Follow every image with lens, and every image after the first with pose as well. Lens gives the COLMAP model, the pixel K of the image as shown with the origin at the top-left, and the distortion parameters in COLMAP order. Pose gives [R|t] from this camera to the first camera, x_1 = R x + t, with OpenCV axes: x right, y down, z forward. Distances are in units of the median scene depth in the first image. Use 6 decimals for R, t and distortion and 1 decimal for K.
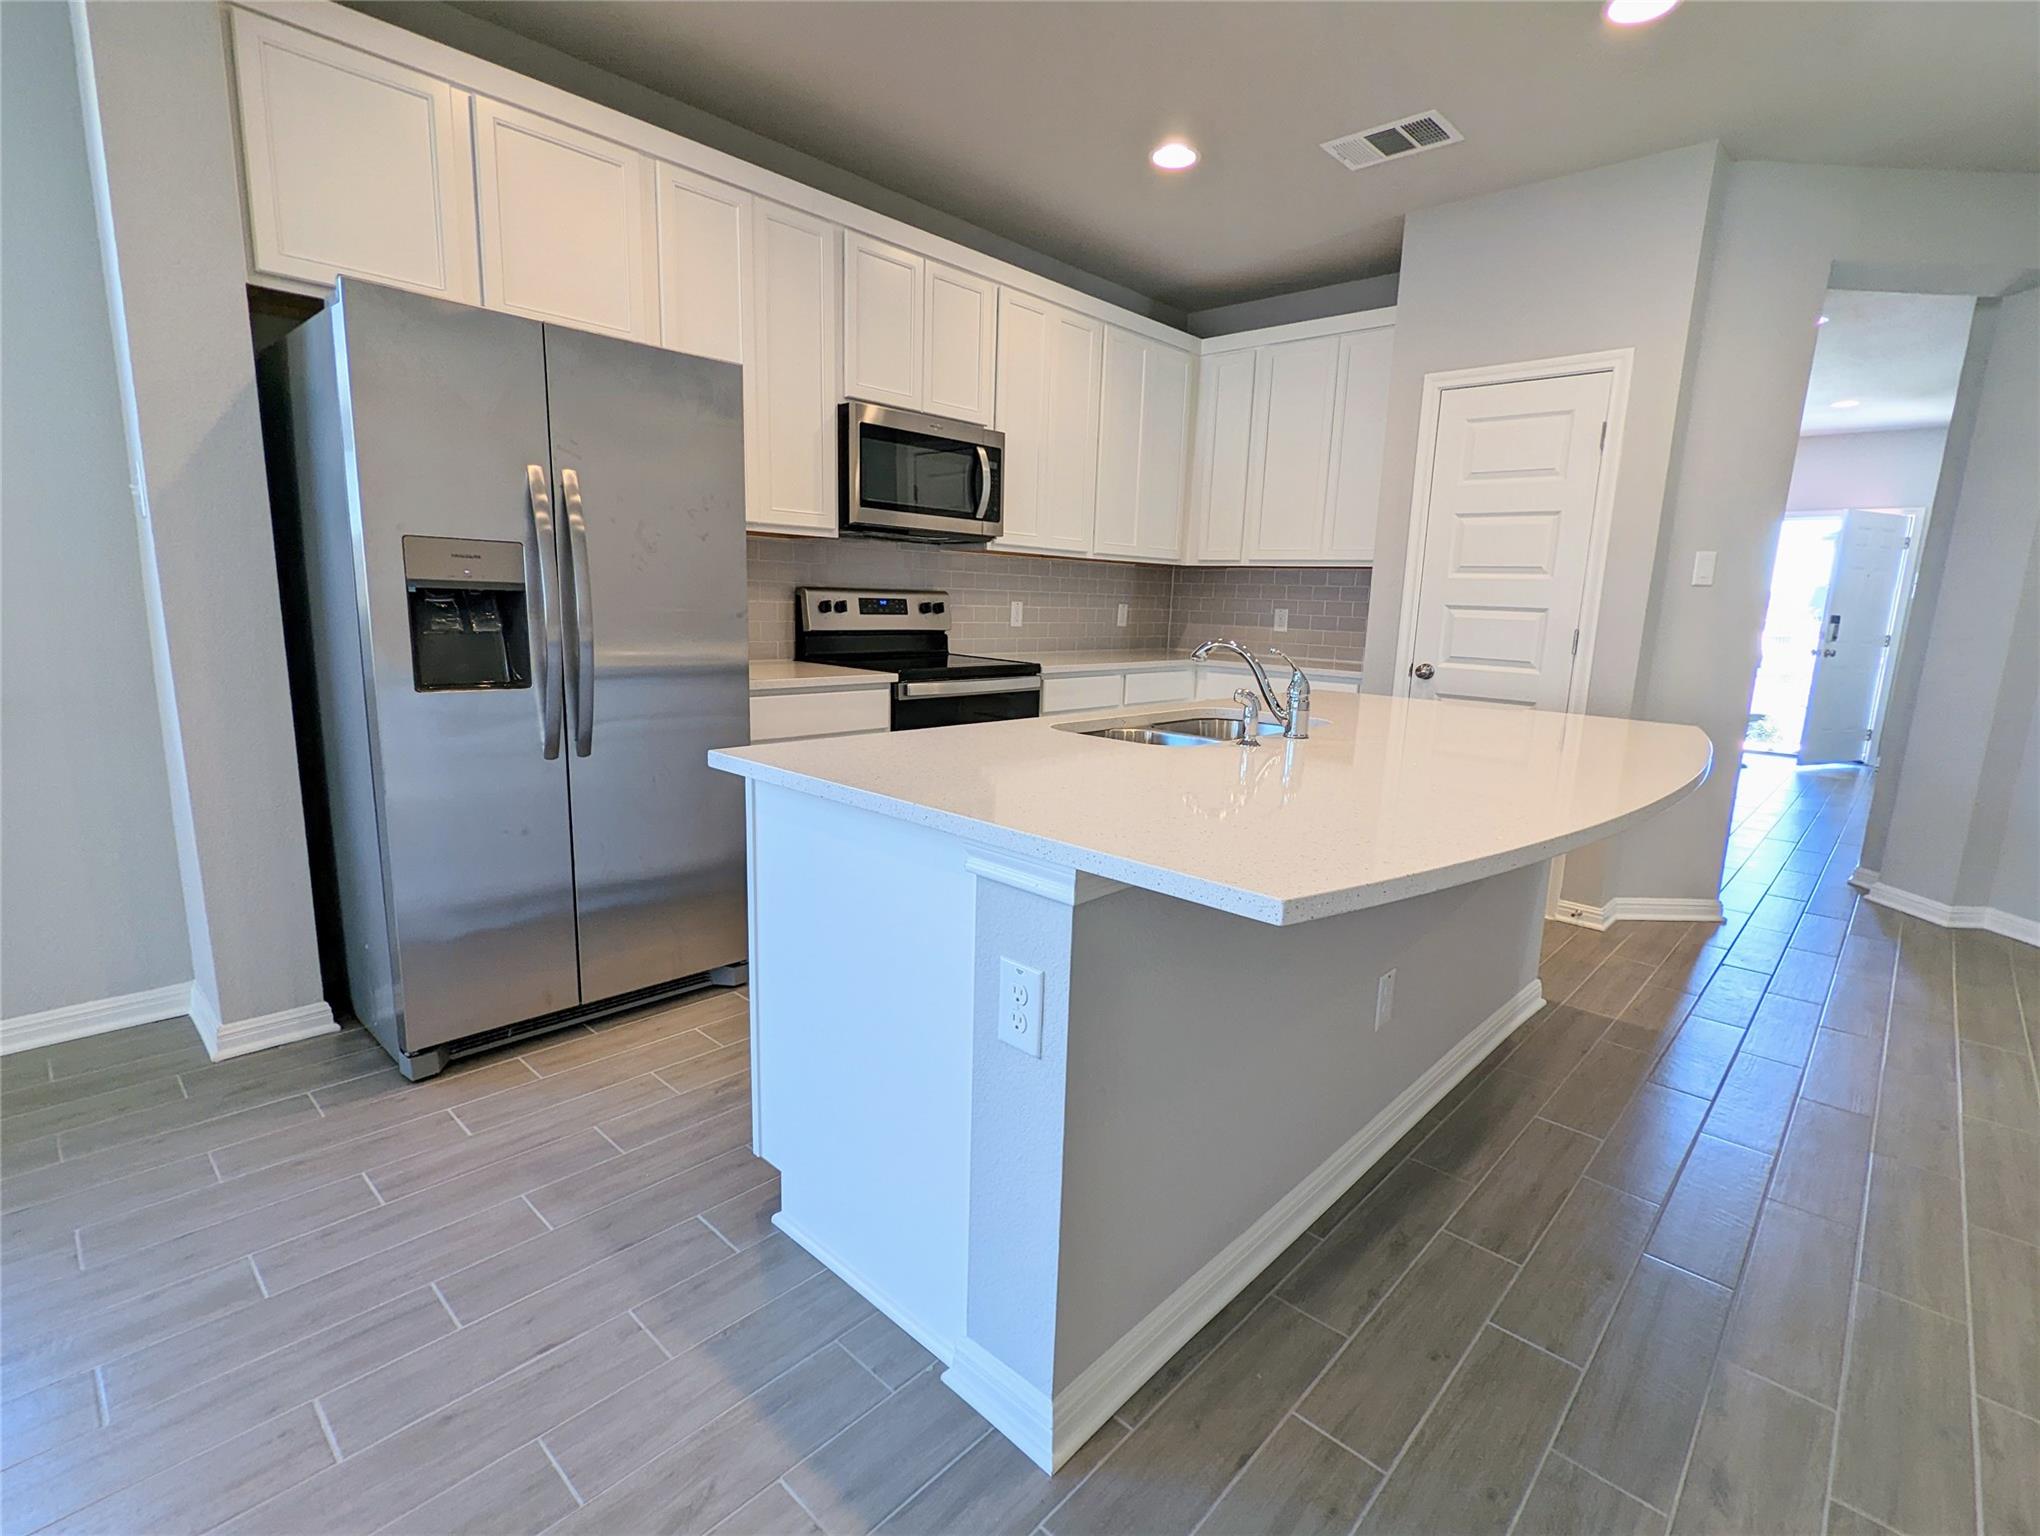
lens RADIAL K [[971.6, 0, 1032.7], [0, 971.6, 782.5], [0, 0, 1]] dist [-0.001139, 0.000900]
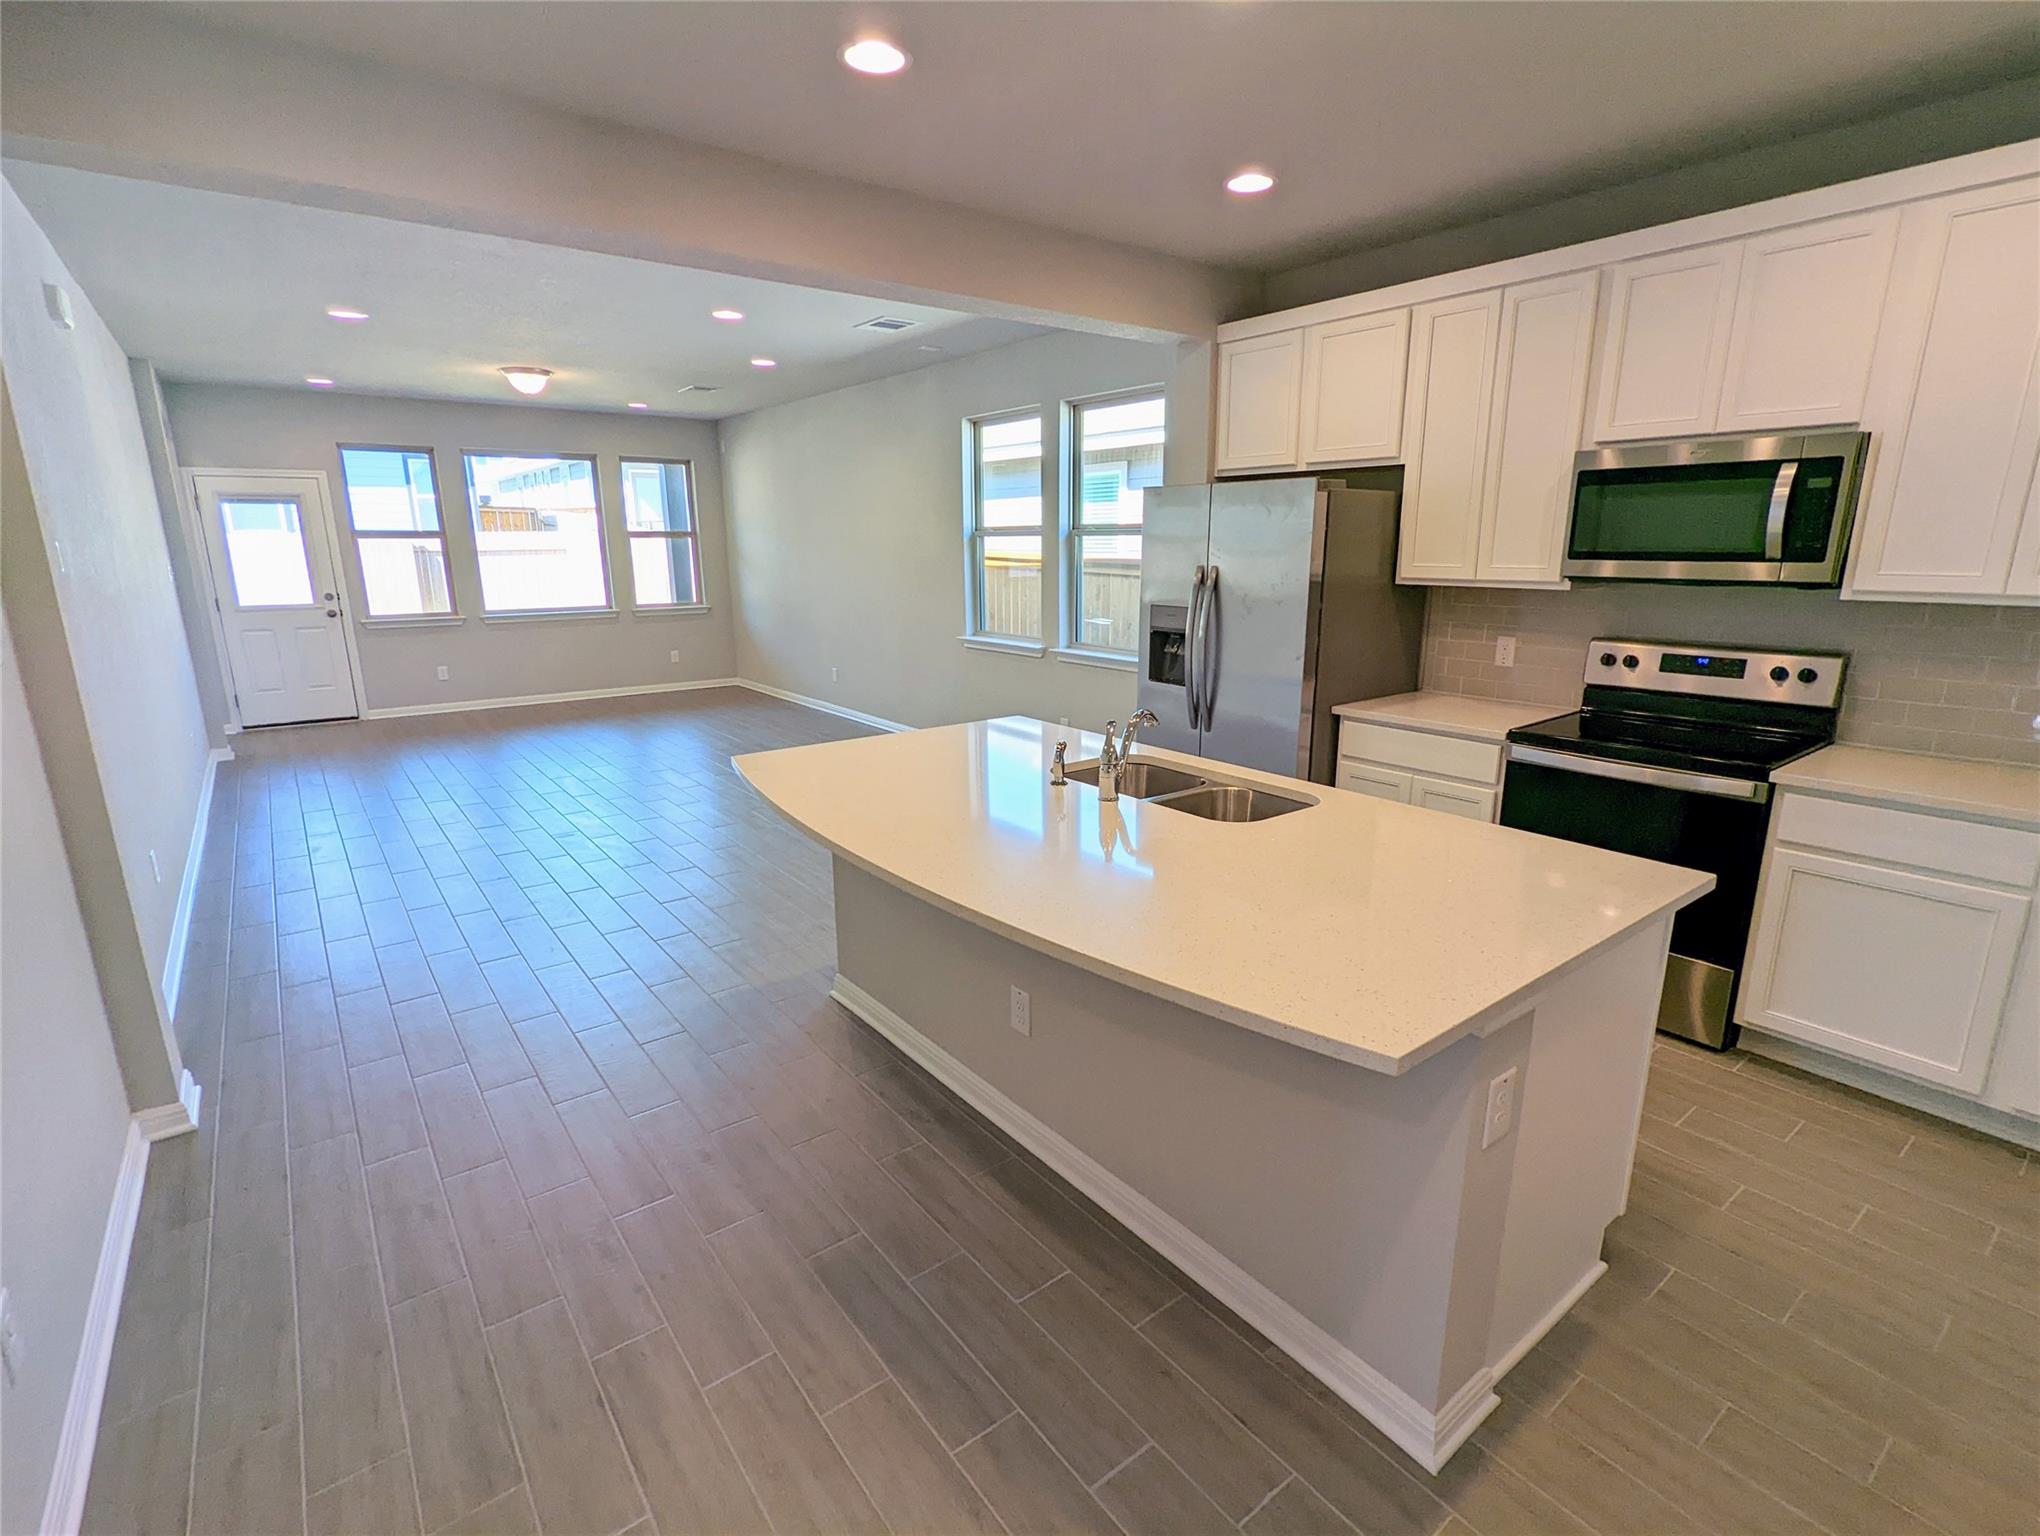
lens RADIAL K [[971.6, 0, 1027.8], [0, 971.6, 776.8], [0, 0, 1]] dist [-0.001139, 0.000900]
pose [[-0.164790, 0.201289, -0.965571, 0.775149], [-0.188836, 0.954407, 0.231190, -0.177142], [0.968083, 0.220433, -0.119266, 0.573316]]
